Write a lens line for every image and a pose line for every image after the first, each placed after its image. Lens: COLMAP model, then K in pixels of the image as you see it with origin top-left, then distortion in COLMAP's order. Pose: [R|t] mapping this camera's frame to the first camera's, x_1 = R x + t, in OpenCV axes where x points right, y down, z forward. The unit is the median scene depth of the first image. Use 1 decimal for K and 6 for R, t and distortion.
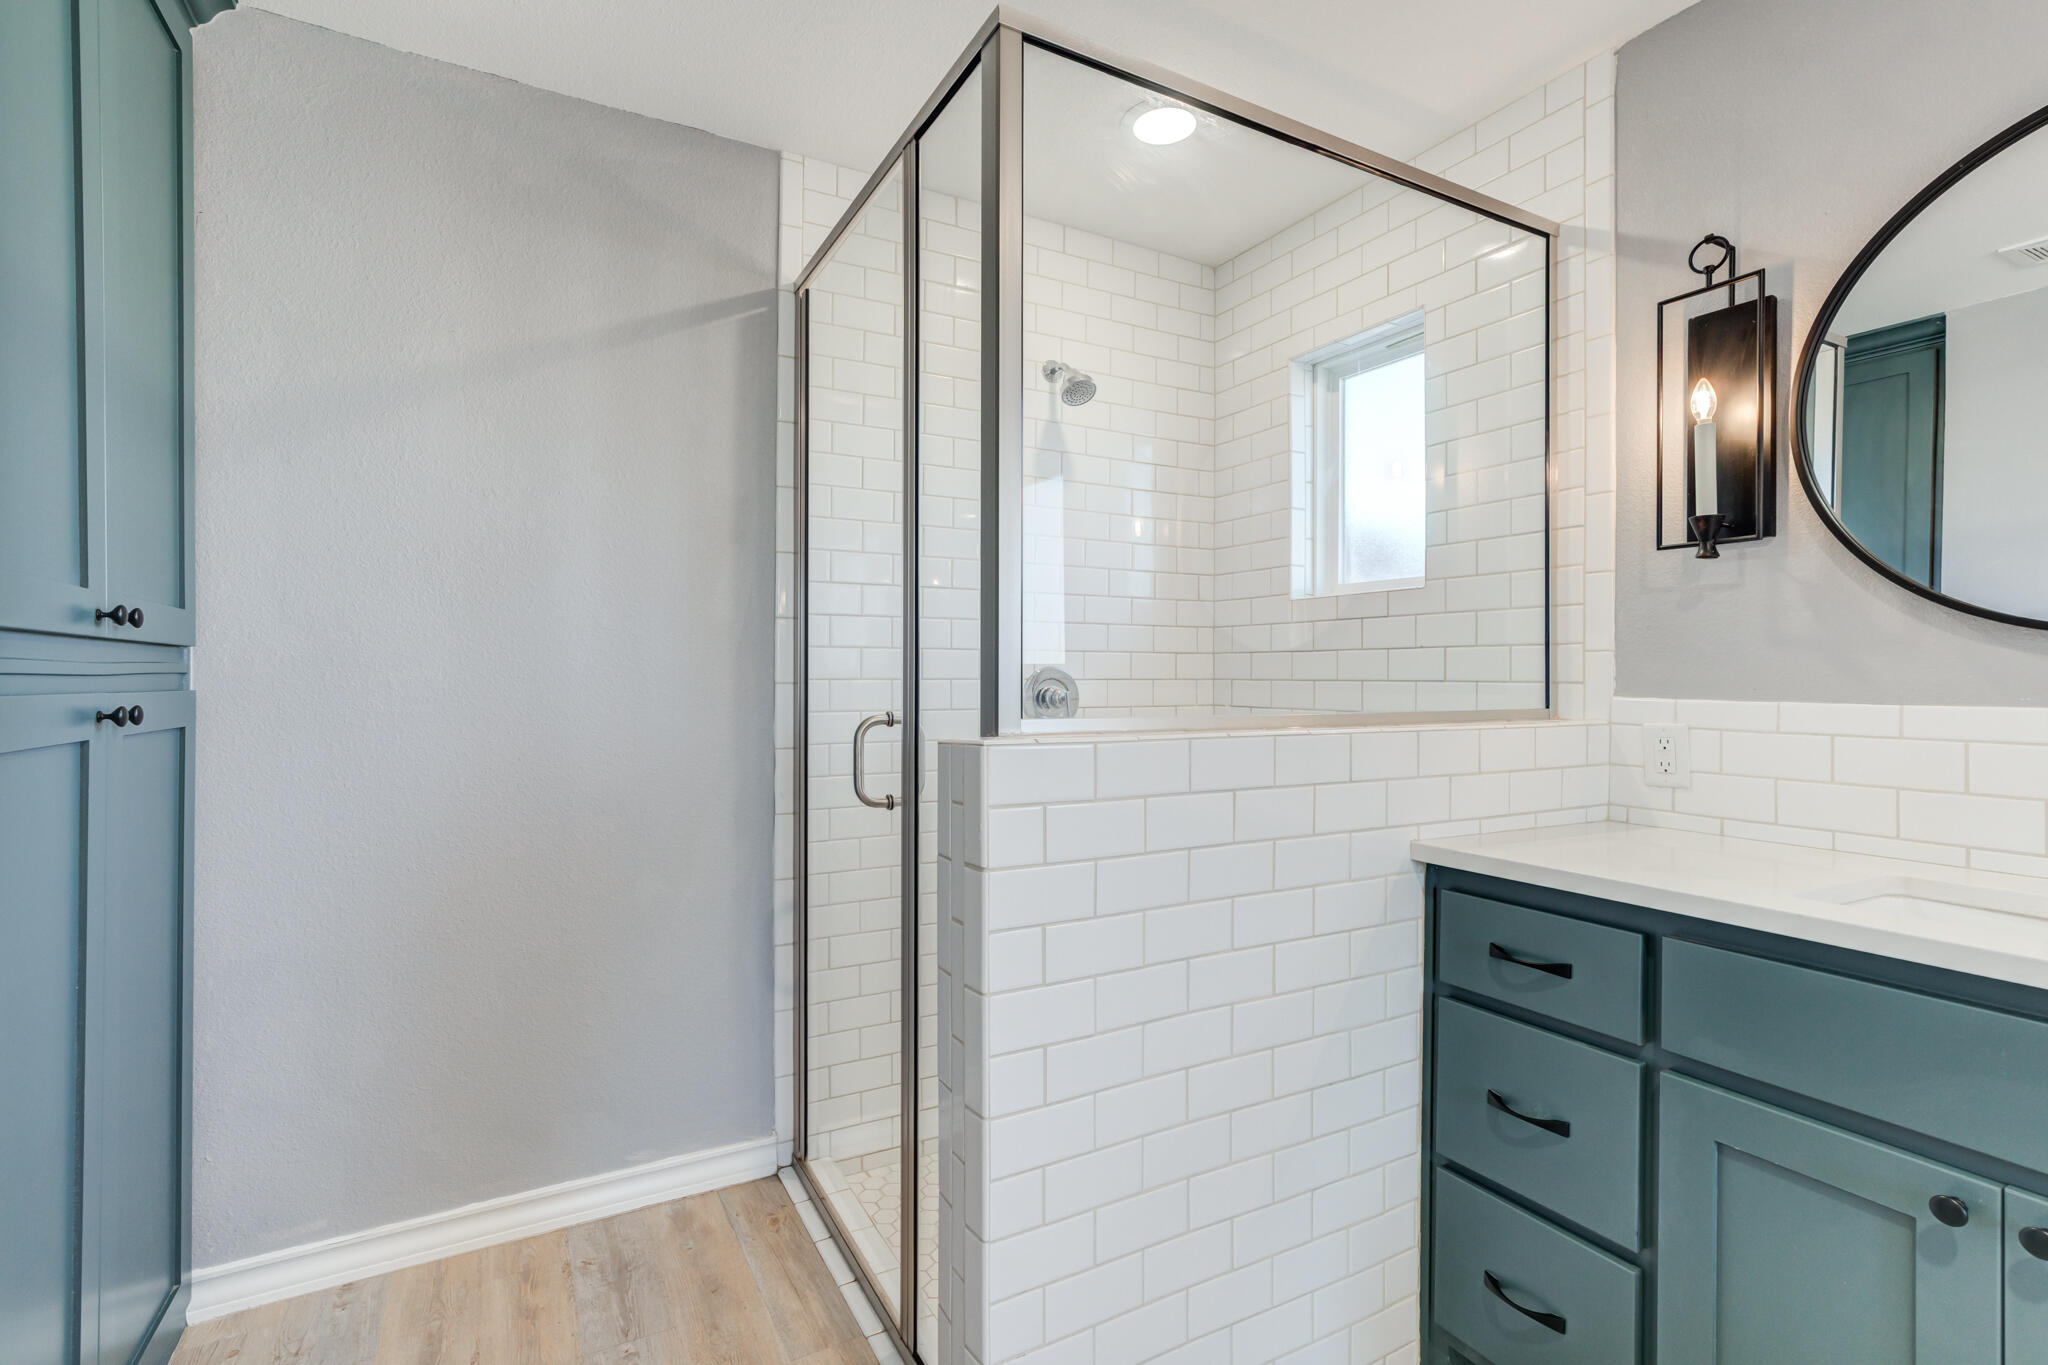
lens RADIAL K [[931.3, 0, 1017.7], [0, 931.3, 679.0], [0, 0, 1]] dist [-0.011426, 0.012140]
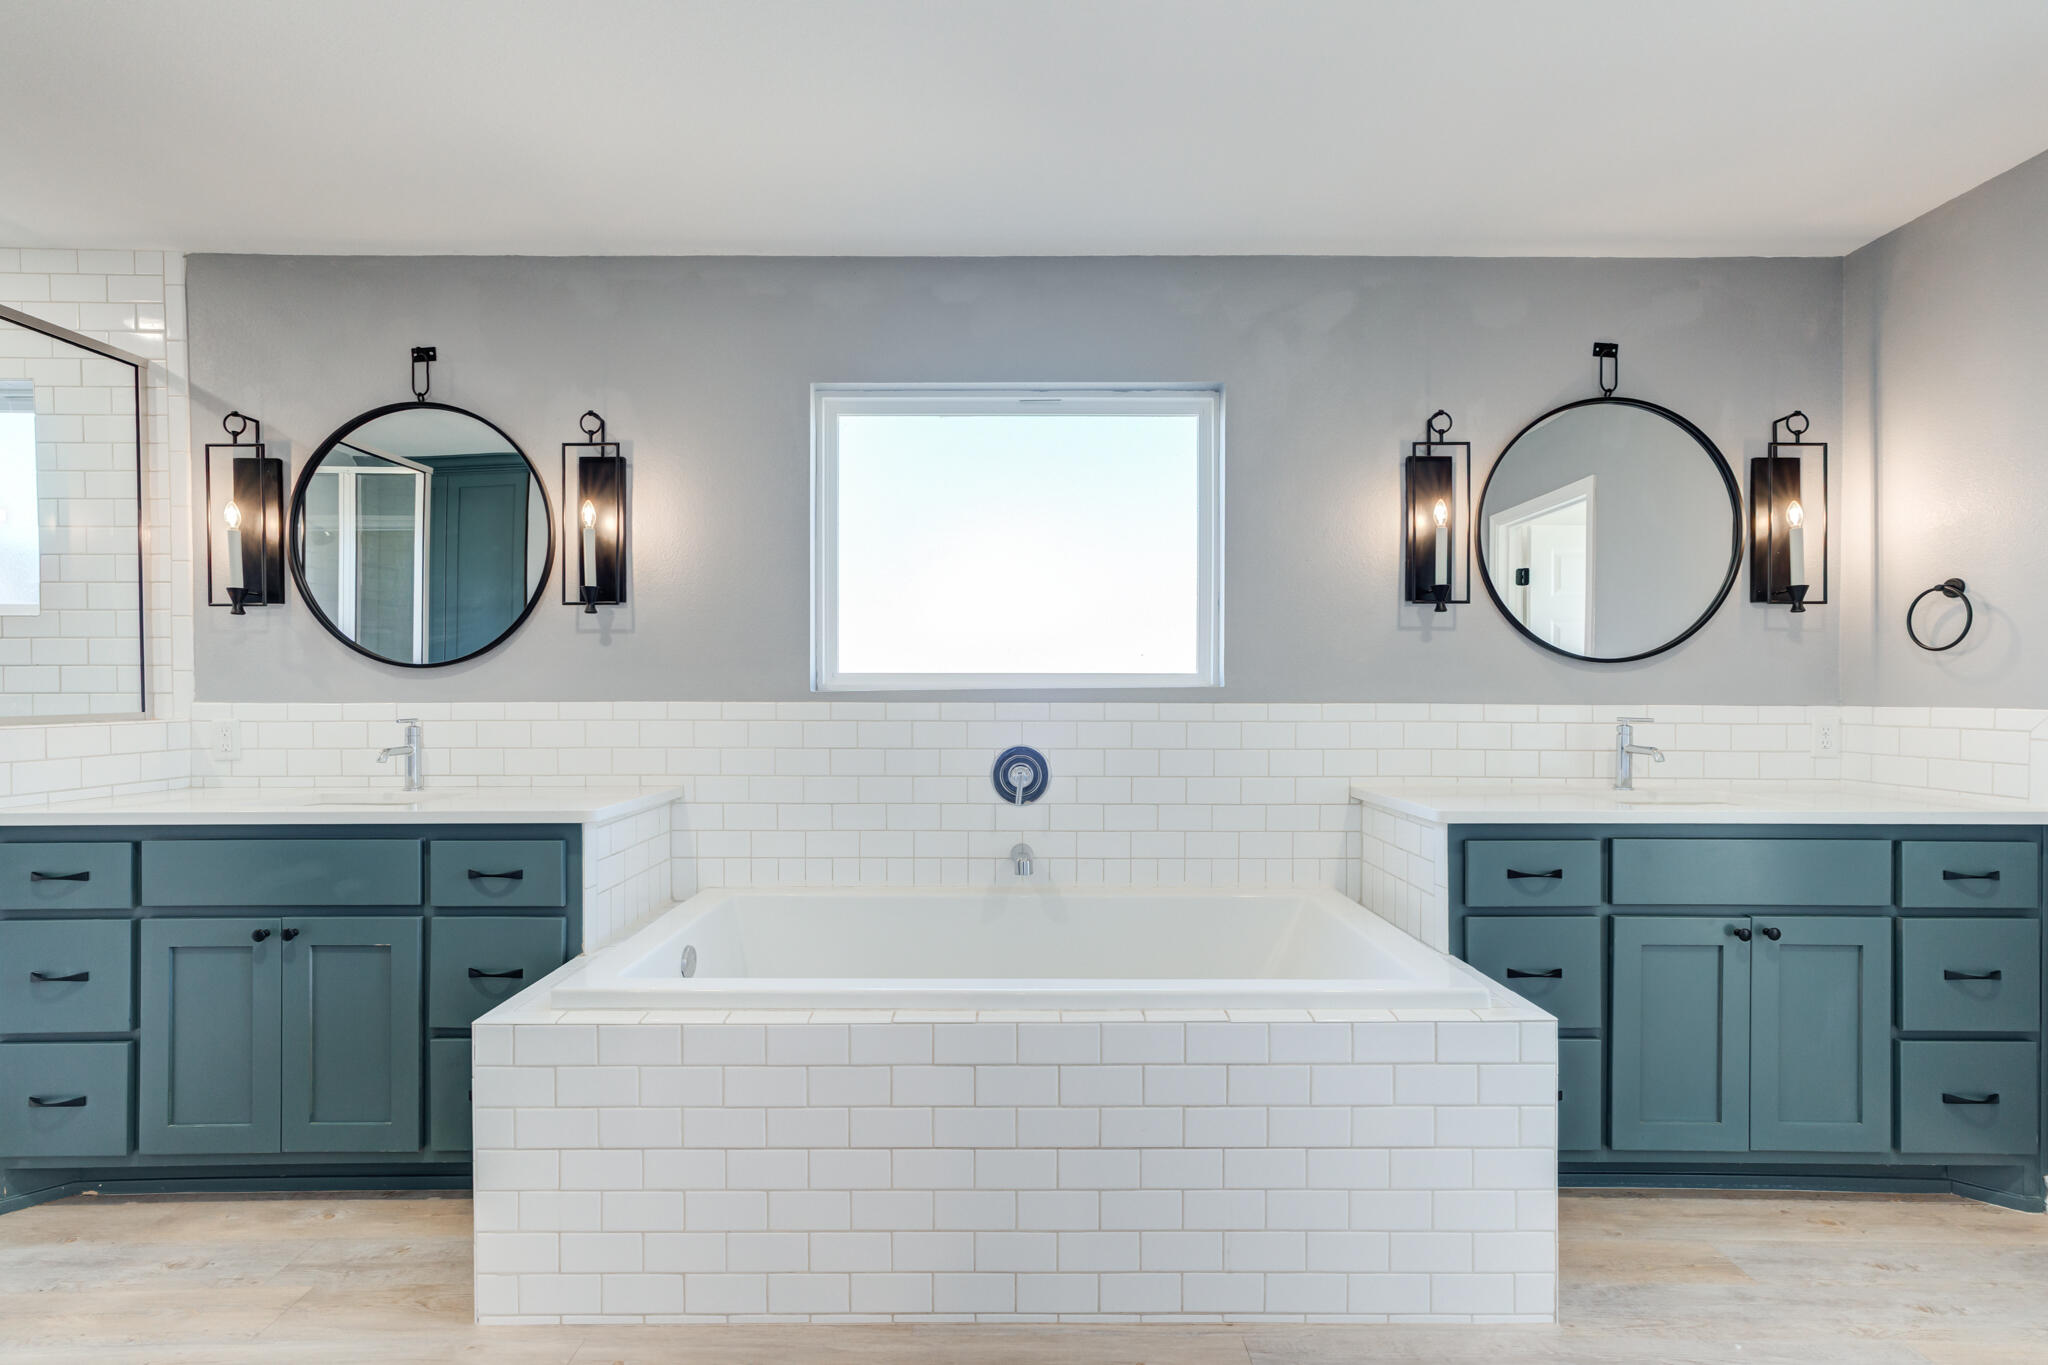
lens RADIAL K [[989.6, 0, 1031.1], [0, 989.6, 691.0], [0, 0, 1]] dist [0.005811, 0.006801]
pose [[0.495565, -0.013015, 0.868473, -0.064816], [0.005461, 0.999915, 0.011869, -0.009633], [-0.868554, -0.001139, 0.495594, -0.920764]]
